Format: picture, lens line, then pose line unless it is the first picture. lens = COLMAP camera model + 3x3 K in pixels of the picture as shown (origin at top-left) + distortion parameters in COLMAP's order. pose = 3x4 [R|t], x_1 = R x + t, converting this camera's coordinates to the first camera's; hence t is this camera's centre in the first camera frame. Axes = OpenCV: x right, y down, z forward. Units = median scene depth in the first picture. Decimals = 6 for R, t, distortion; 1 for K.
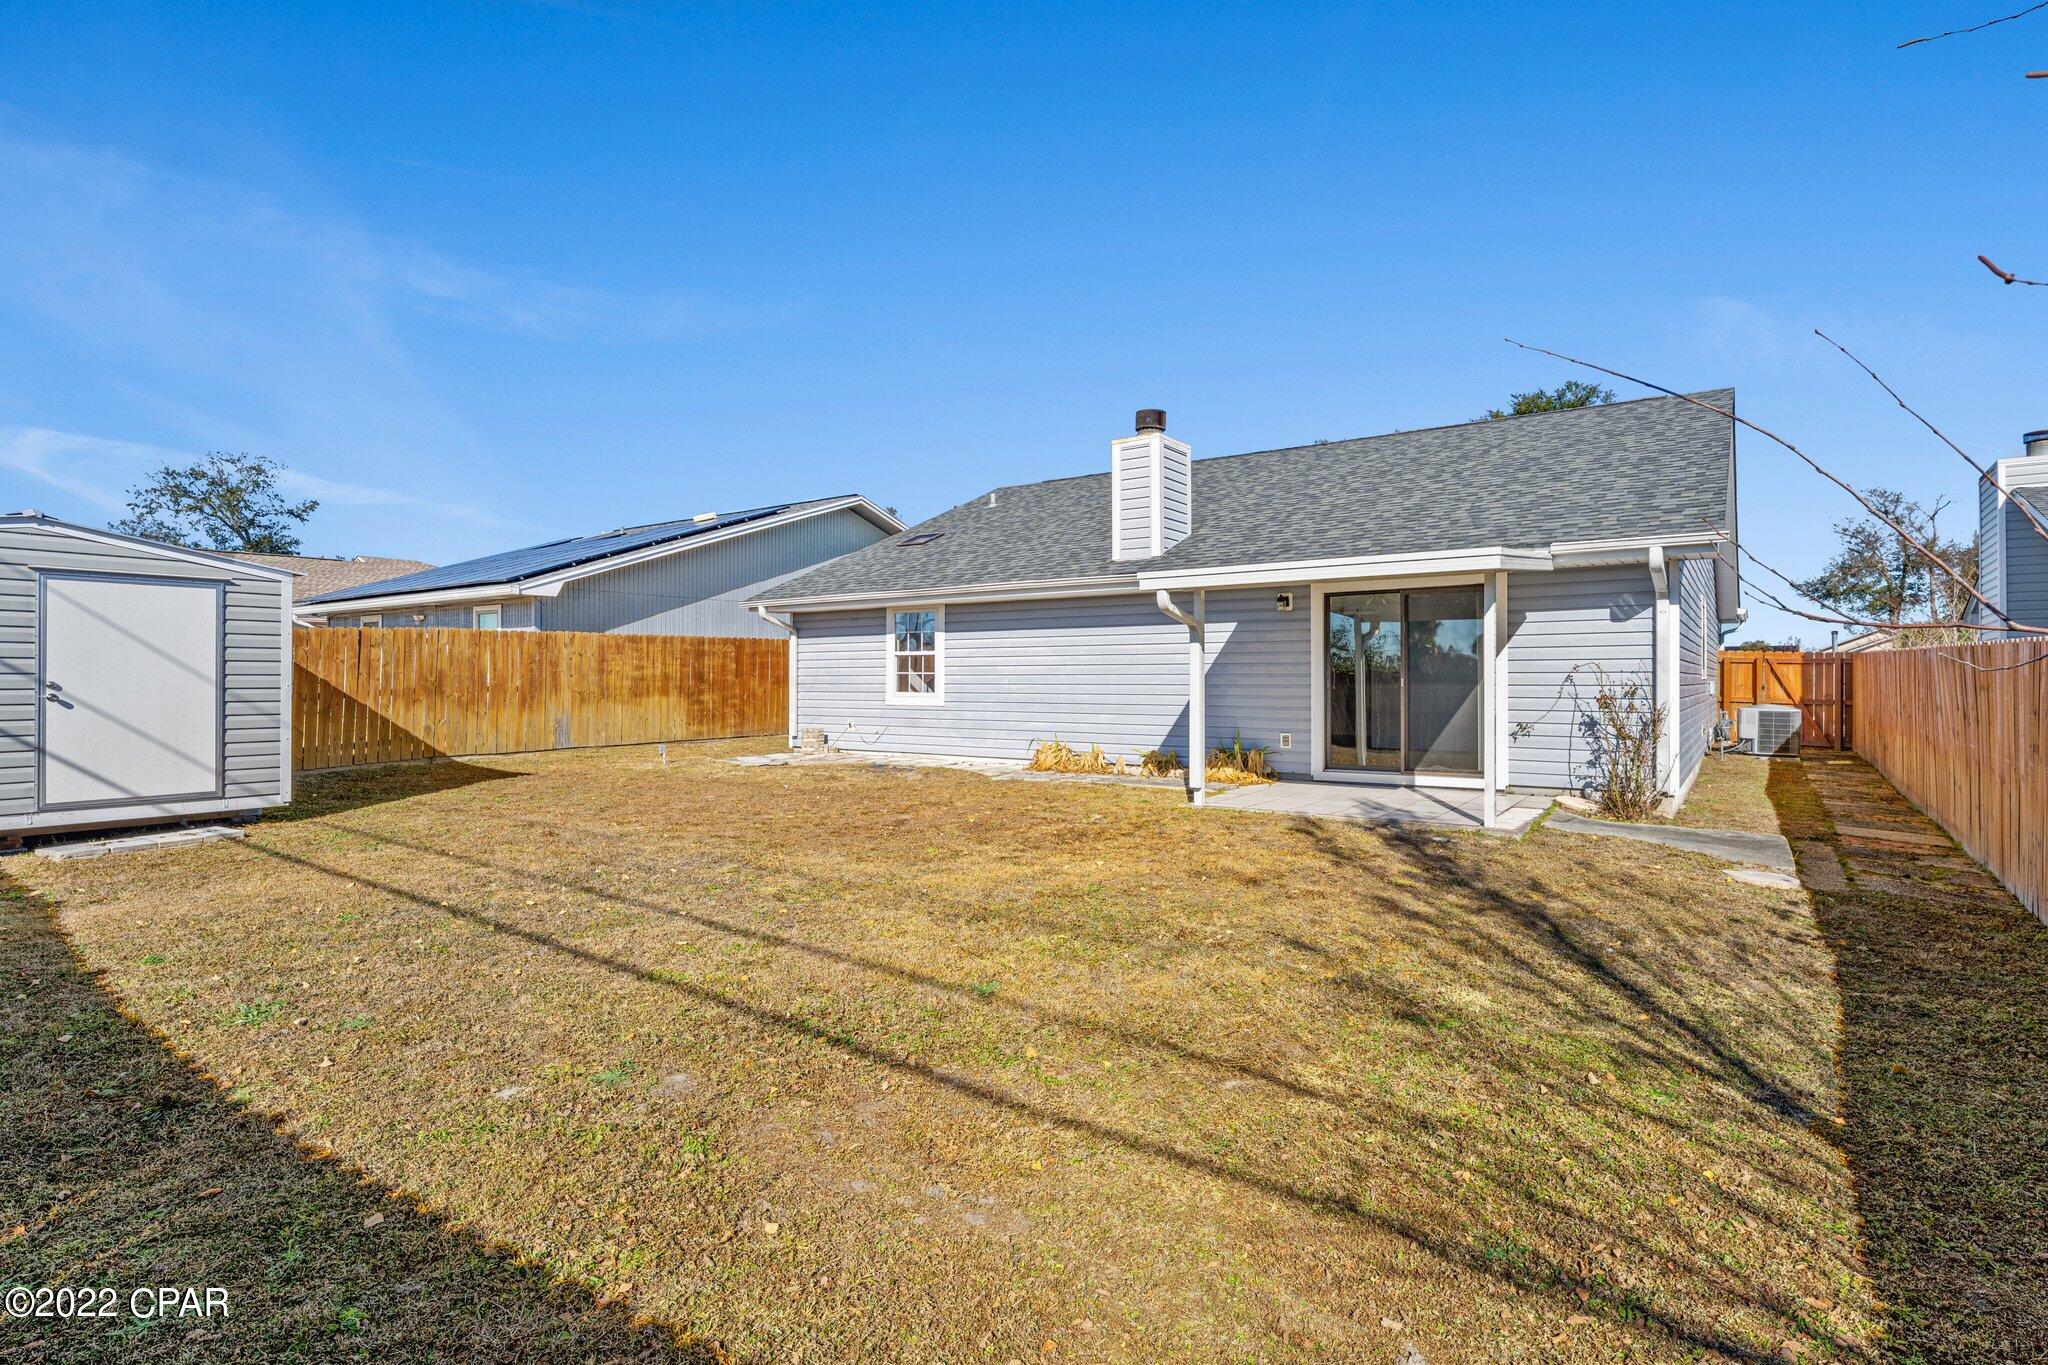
lens RADIAL K [[1036.9, 0, 1012.9], [0, 1036.9, 674.1], [0, 0, 1]] dist [0.002988, -0.001957]
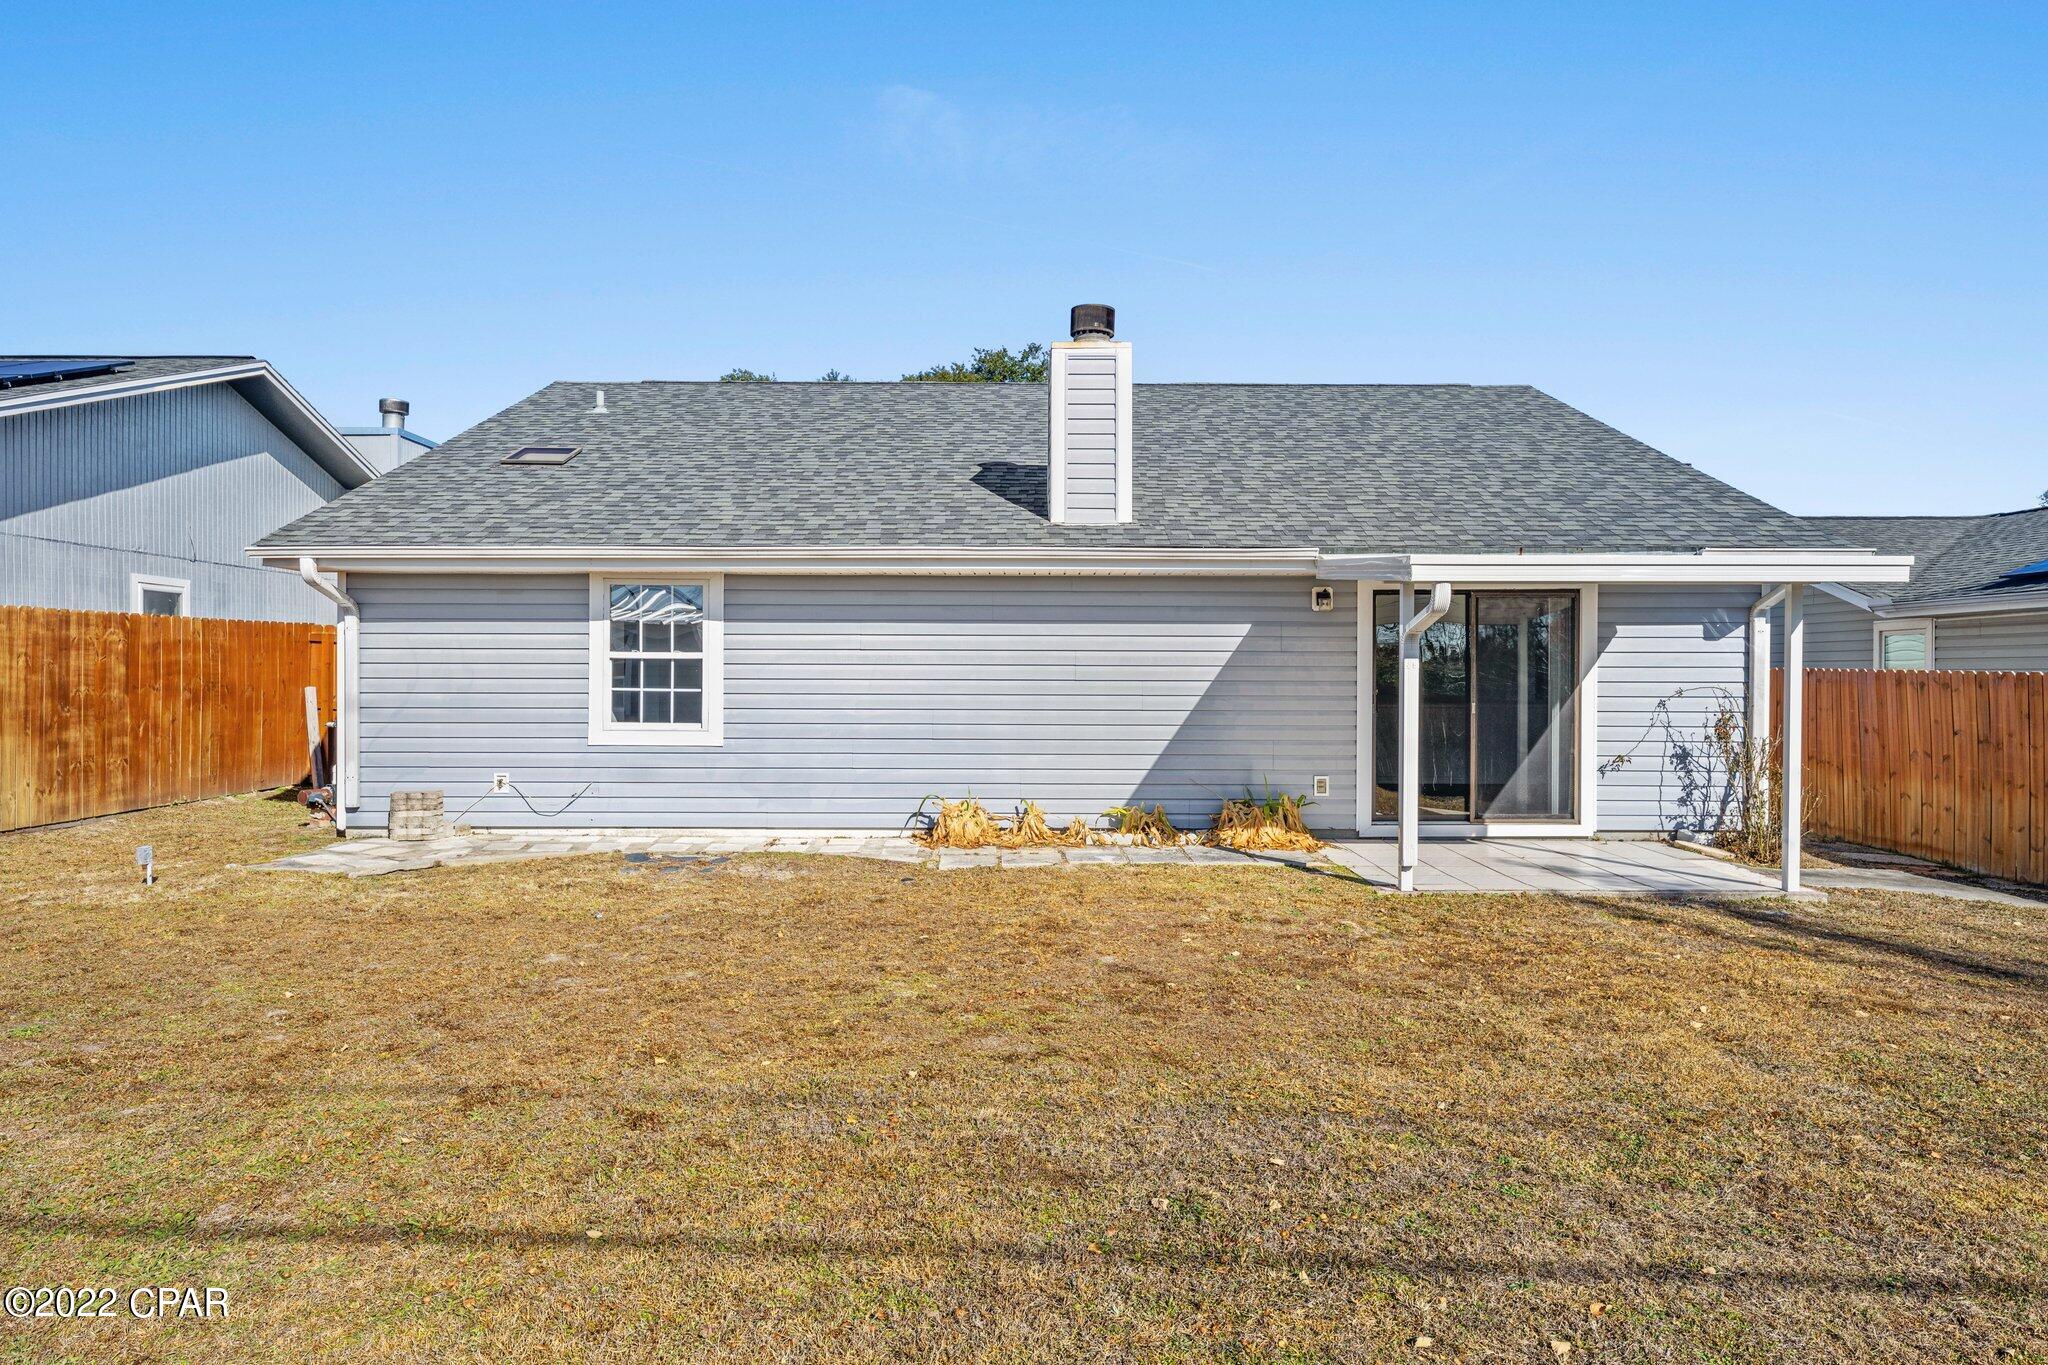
lens RADIAL K [[1318.5, 0, 1021.2], [0, 1318.5, 684.2], [0, 0, 1]] dist [-0.000762, -0.002034]
pose [[0.805723, 0.000065, 0.592292, -0.420012], [-0.007321, 0.999925, 0.009849, -0.014708], [-0.592247, -0.012272, 0.805663, 0.330827]]
